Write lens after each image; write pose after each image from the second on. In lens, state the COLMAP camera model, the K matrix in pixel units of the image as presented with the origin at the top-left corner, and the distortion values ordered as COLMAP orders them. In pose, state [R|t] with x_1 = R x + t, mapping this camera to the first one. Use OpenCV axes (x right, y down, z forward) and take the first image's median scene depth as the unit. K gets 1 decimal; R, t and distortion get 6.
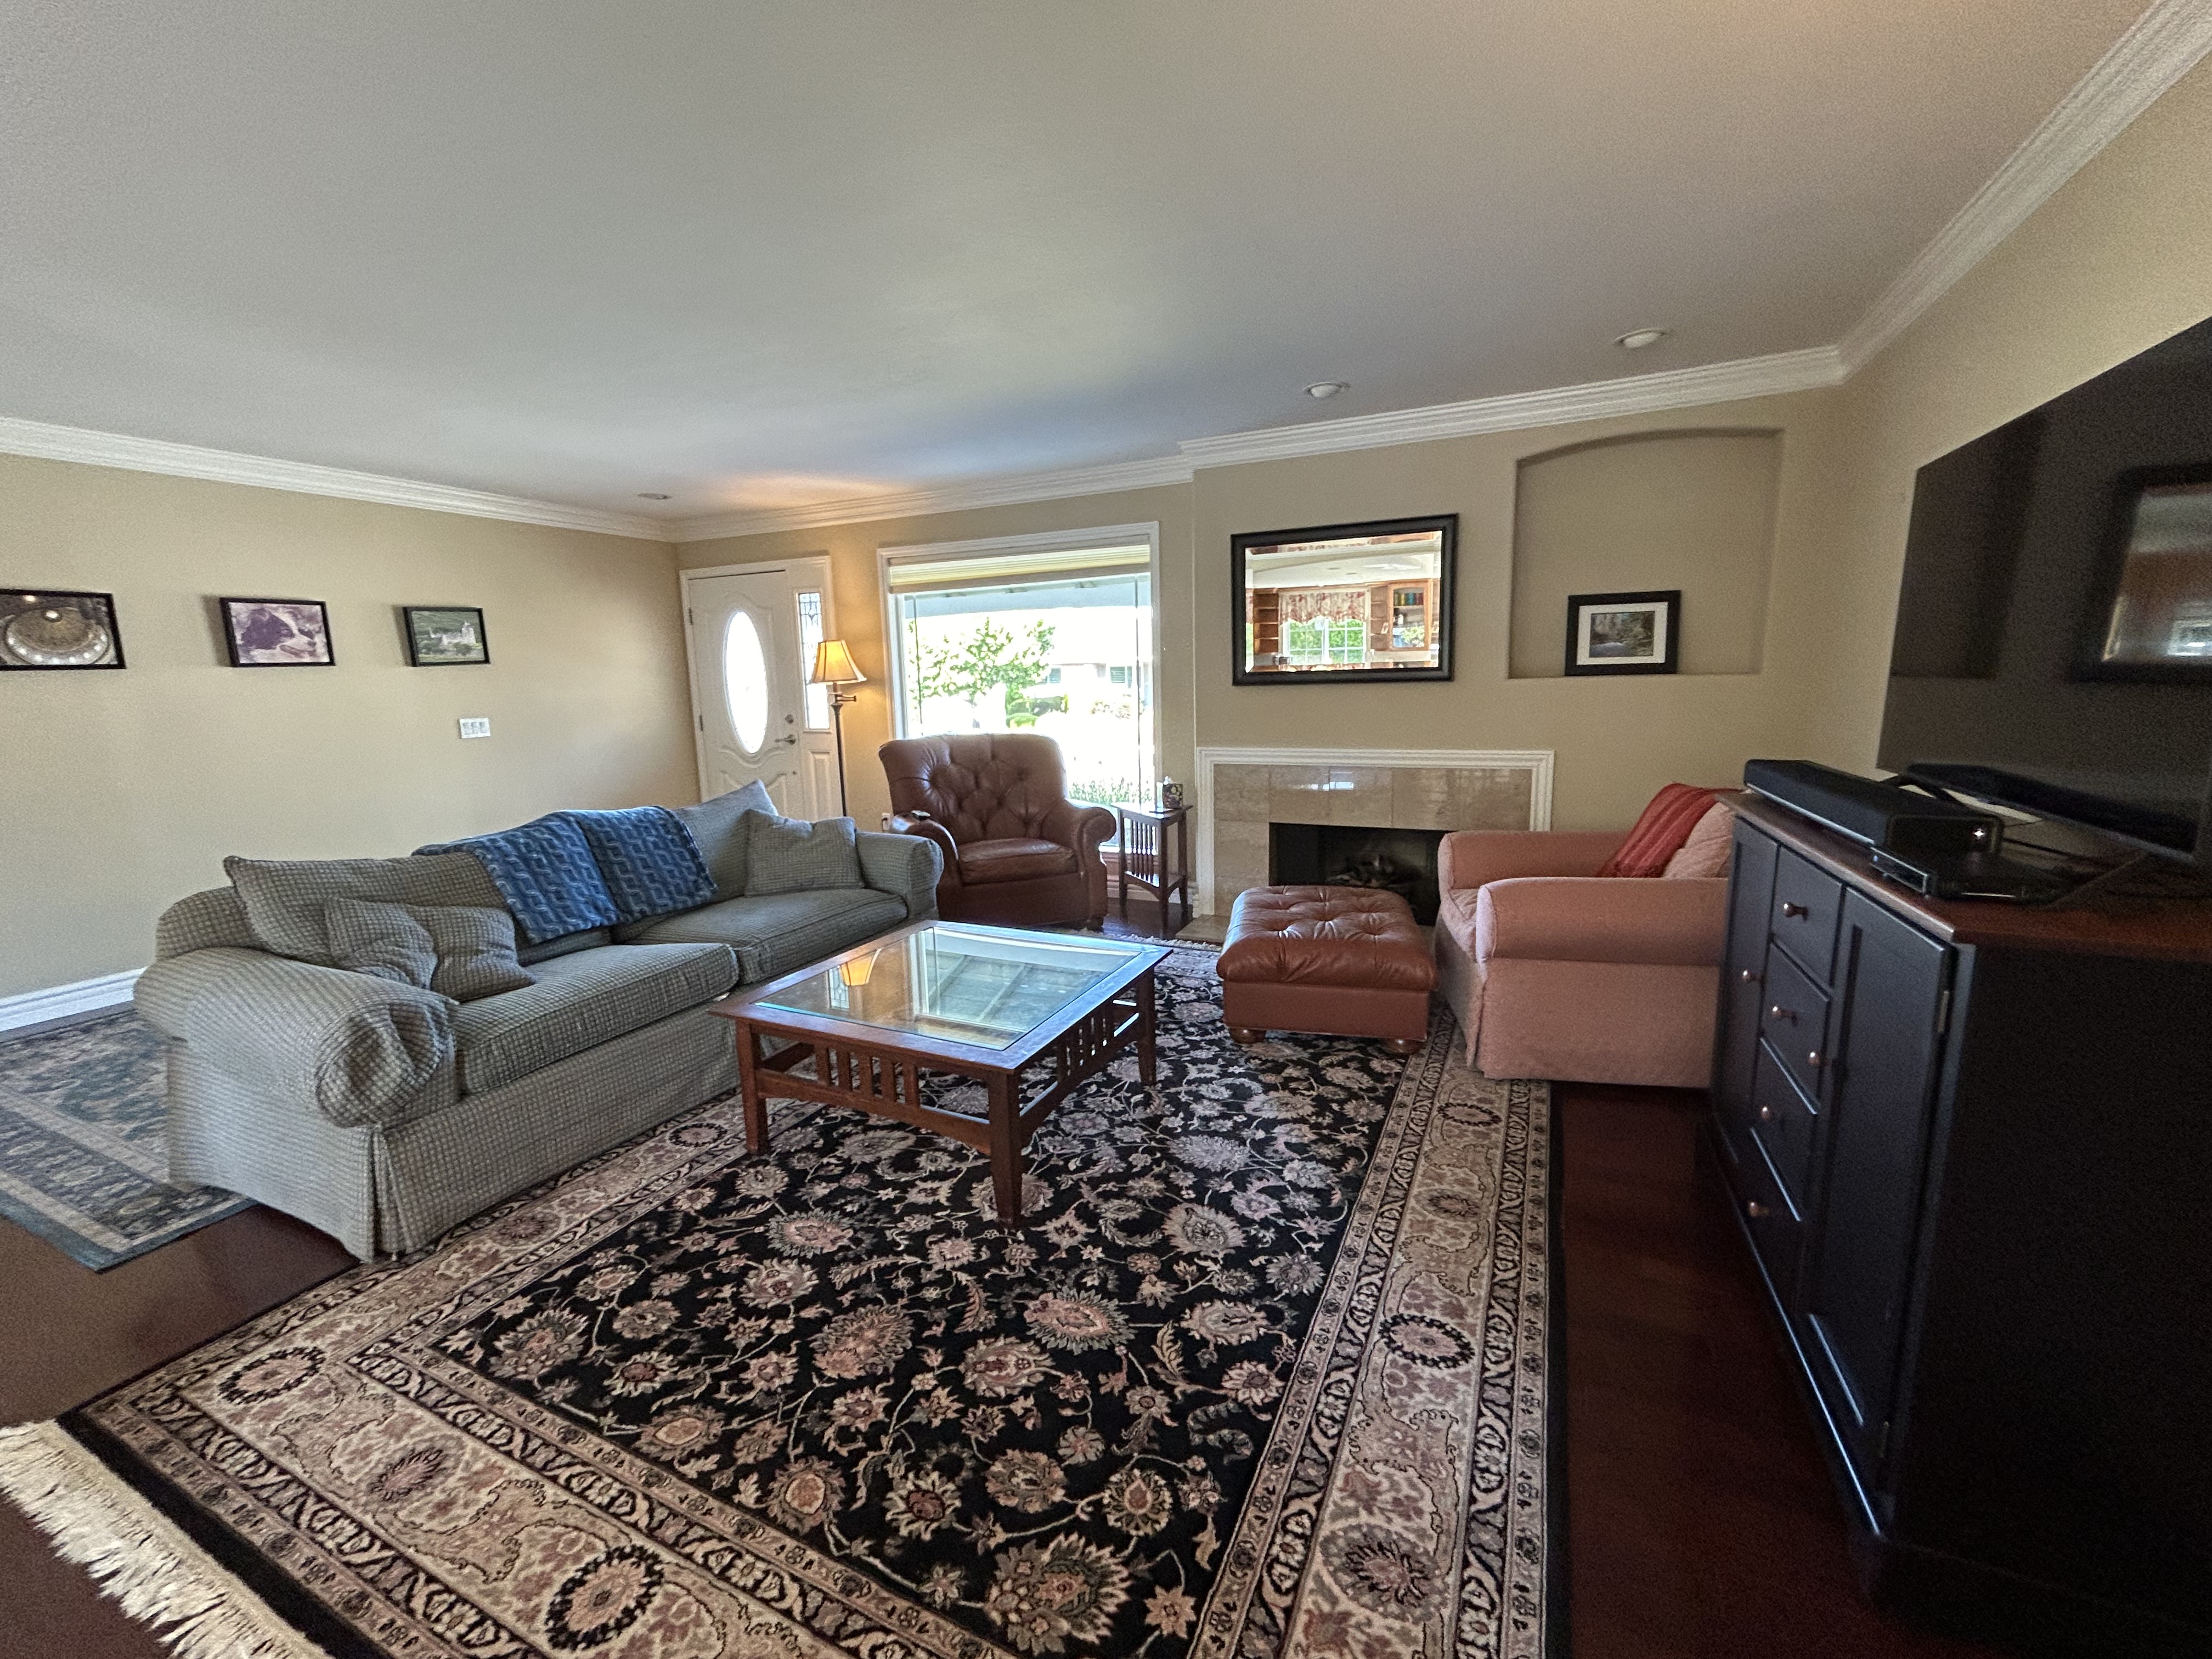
lens RADIAL K [[904.3, 0, 1109.6], [0, 904.3, 826.3], [0, 0, 1]] dist [0.000848, -0.000538]
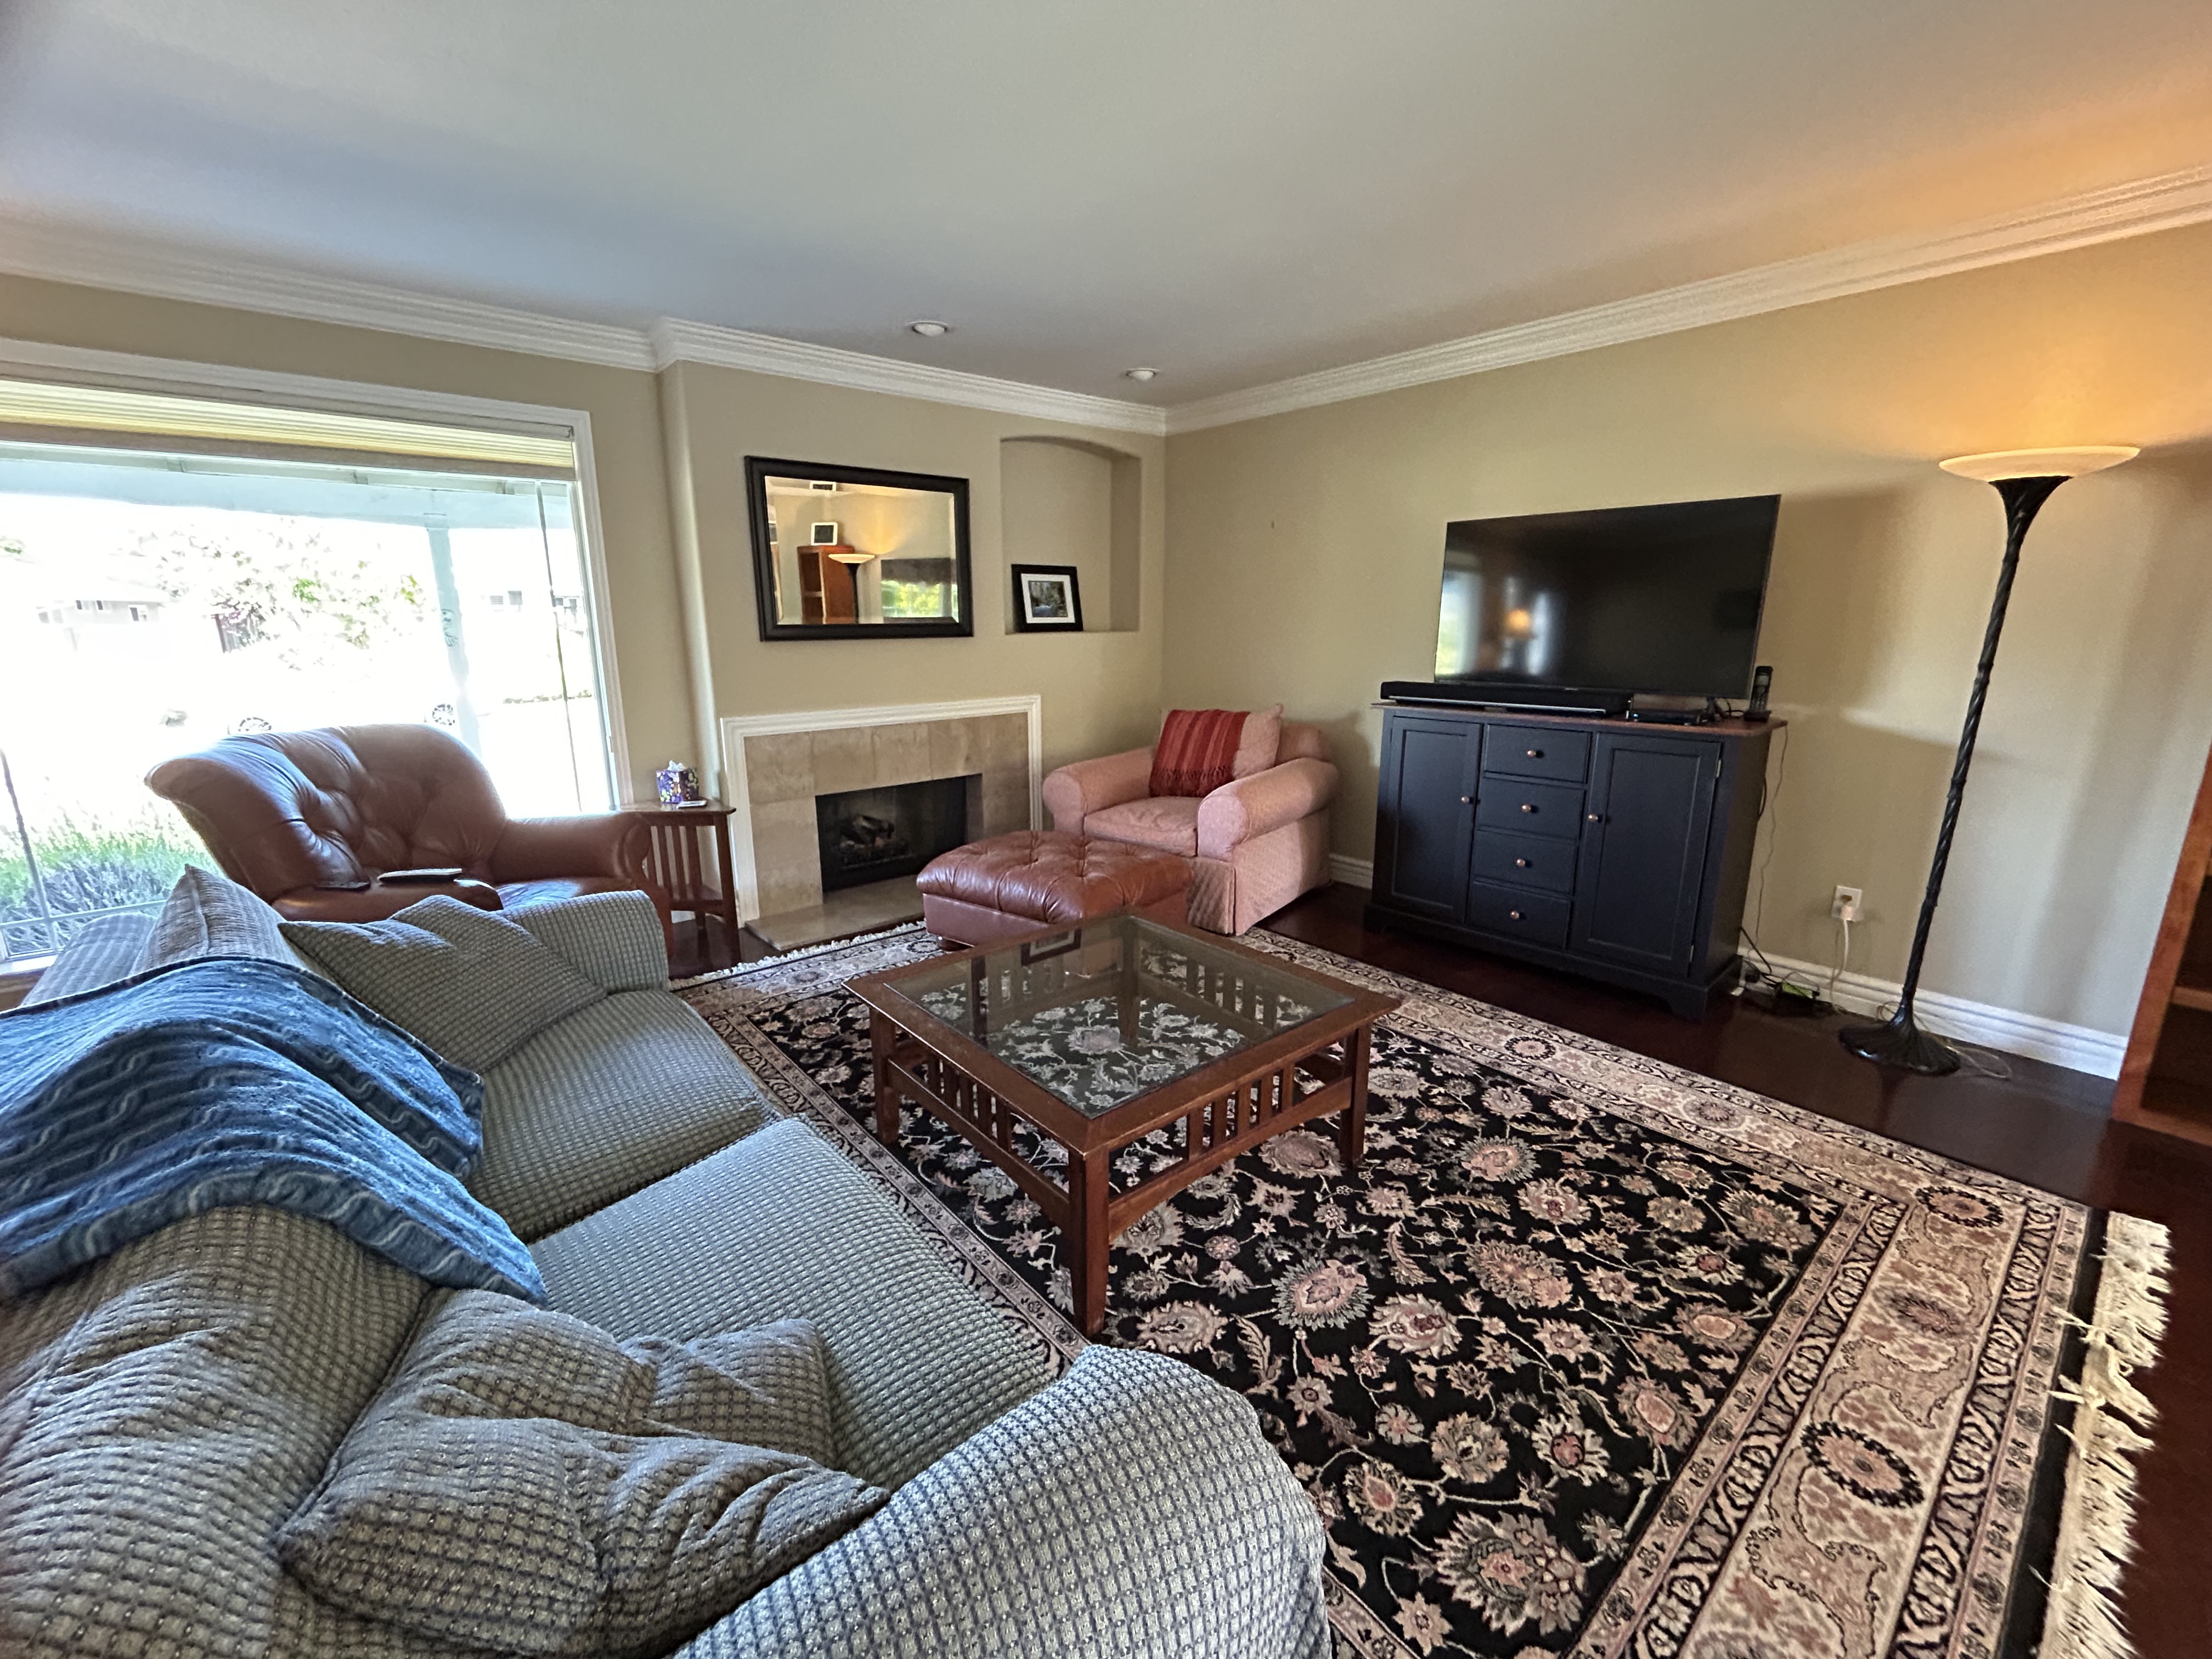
lens RADIAL K [[904.3, 0, 1086.6], [0, 904.3, 826.5], [0, 0, 1]] dist [0.000848, -0.000538]
pose [[0.412949, -0.184389, 0.891894, -1.170894], [0.143663, 0.980219, 0.136133, -0.131505], [-0.899352, 0.071916, 0.431270, 0.861142]]
